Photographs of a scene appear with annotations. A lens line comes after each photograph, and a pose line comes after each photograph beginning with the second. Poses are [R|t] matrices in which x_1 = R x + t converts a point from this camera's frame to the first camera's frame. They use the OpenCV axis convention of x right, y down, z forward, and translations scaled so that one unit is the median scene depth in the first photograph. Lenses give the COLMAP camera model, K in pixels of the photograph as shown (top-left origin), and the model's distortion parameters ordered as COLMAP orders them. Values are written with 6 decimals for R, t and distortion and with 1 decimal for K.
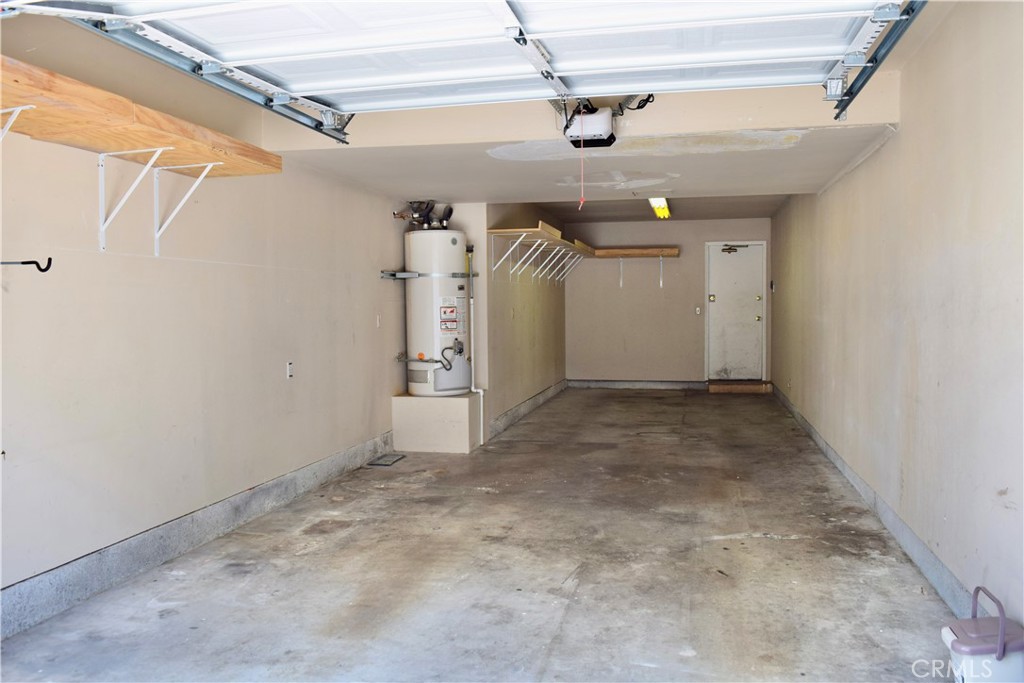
lens RADIAL K [[813.1, 0, 508.4], [0, 813.1, 336.1], [0, 0, 1]] dist [-0.092599, 0.014191]
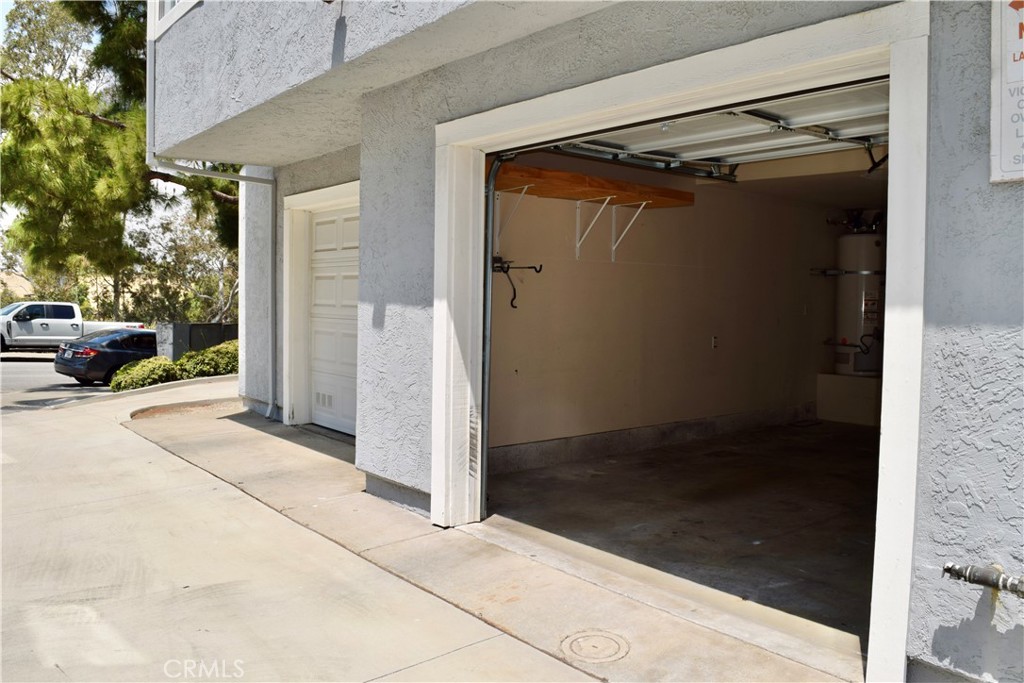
lens RADIAL K [[813.1, 0, 513.0], [0, 813.1, 343.2], [0, 0, 1]] dist [-0.092599, 0.014191]
pose [[0.800580, 0.053955, -0.596792, 0.204259], [-0.042031, 0.998541, 0.033894, 0.008727], [0.597750, -0.002051, 0.801680, -0.224852]]
